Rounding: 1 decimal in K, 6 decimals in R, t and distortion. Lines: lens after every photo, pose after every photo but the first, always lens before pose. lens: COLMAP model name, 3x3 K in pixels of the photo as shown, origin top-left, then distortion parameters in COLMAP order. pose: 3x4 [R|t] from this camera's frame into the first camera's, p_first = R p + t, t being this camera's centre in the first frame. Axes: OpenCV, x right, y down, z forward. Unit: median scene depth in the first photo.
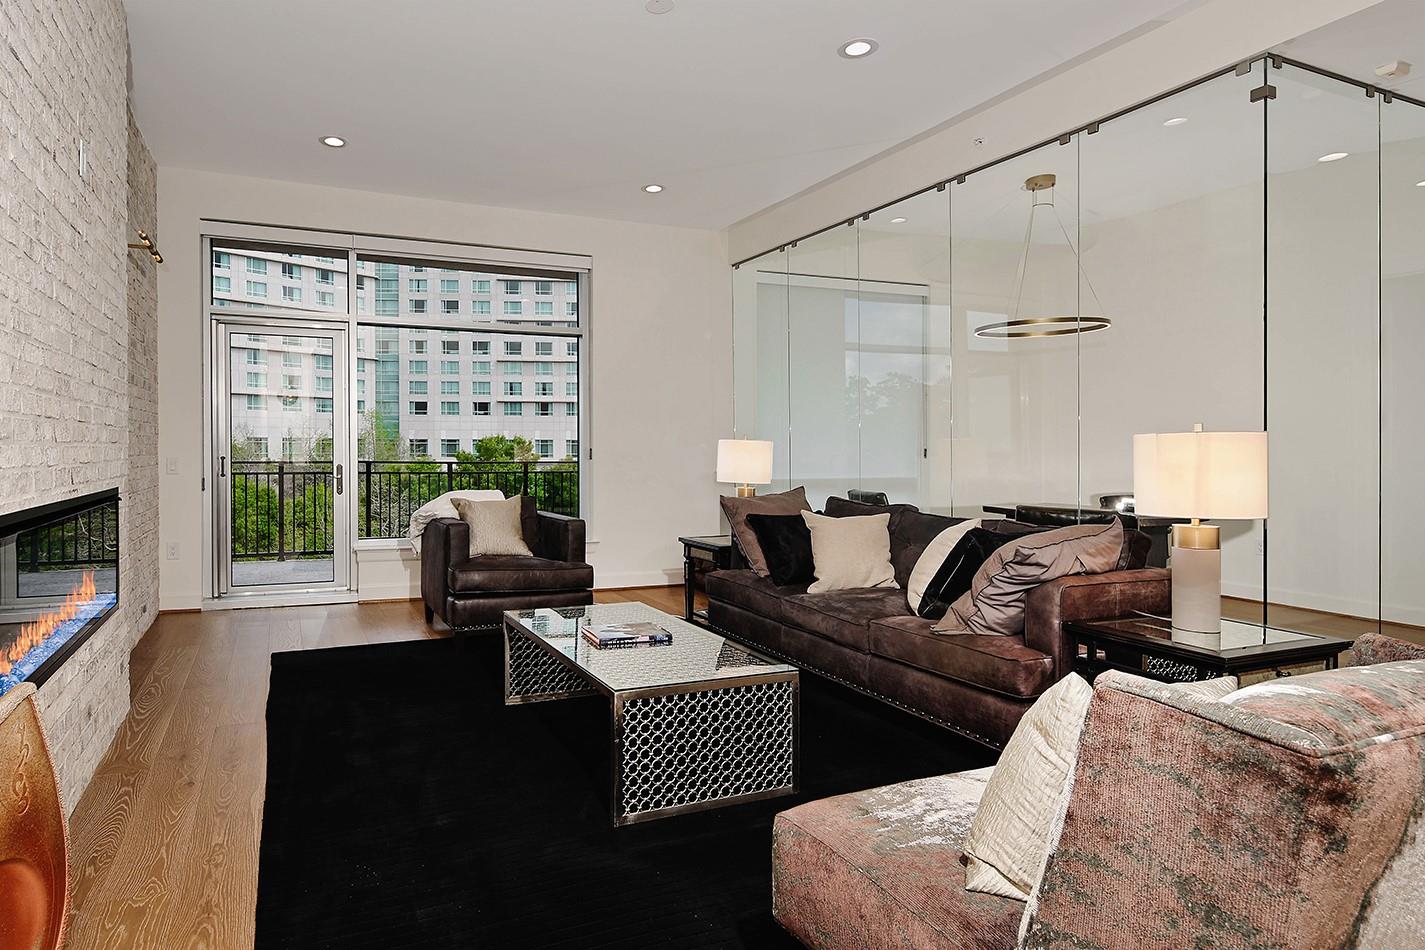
lens RADIAL K [[818.4, 0, 745.8], [0, 818.4, 466.2], [0, 0, 1]] dist [0.000478, -0.000952]
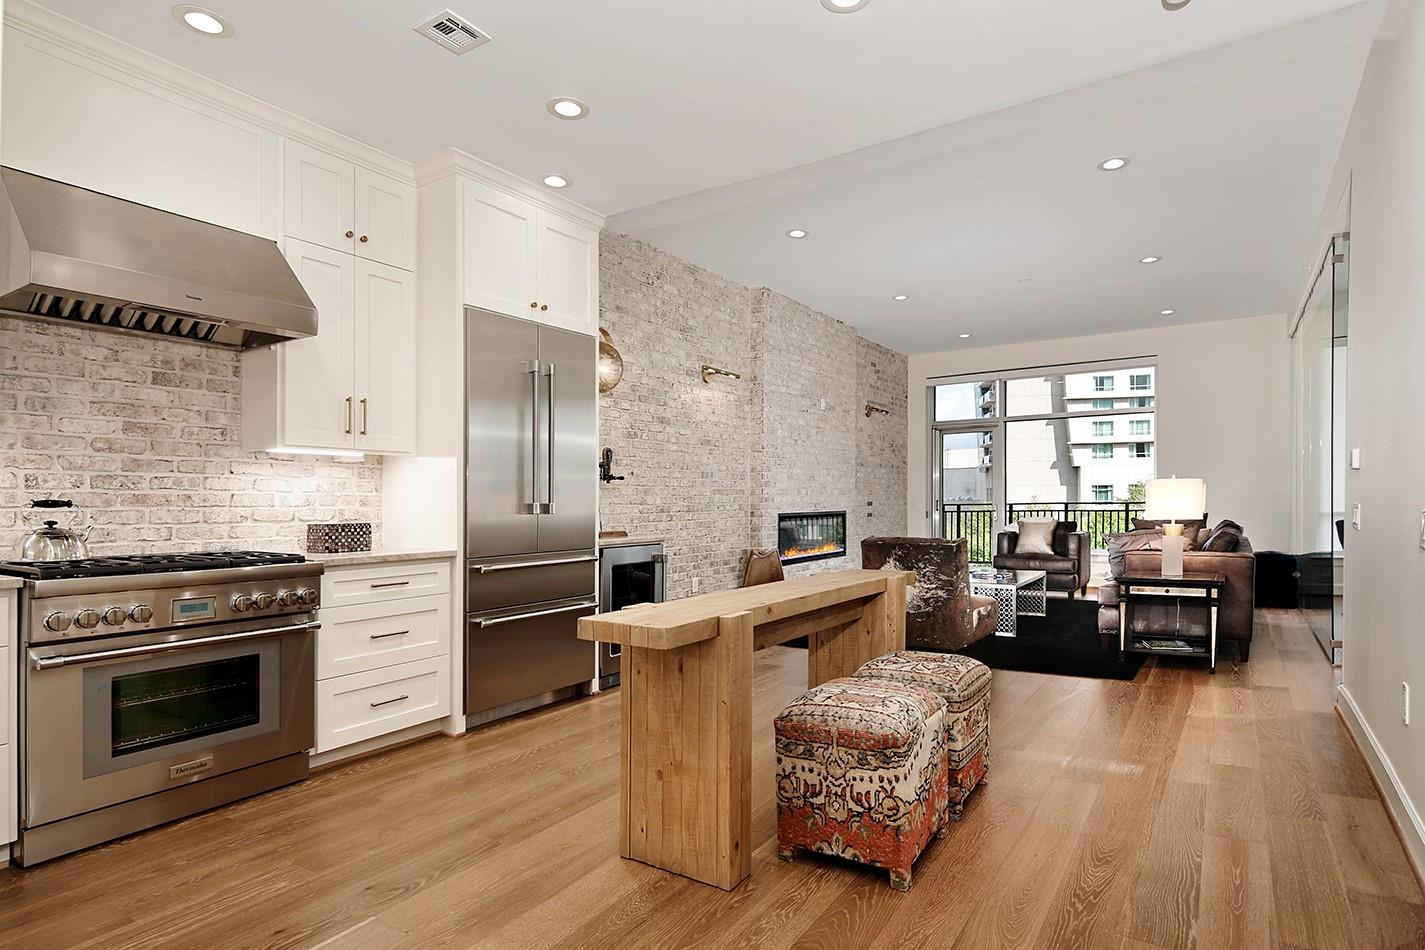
lens RADIAL K [[892.7, 0, 605.3], [0, 892.7, 529.4], [0, 0, 1]] dist [0.019820, 0.001275]
pose [[0.438888, 0.014556, -0.898424, 1.344558], [-0.000191, 0.999870, 0.016106, 0.034517], [0.898542, -0.006897, 0.438834, -0.865352]]
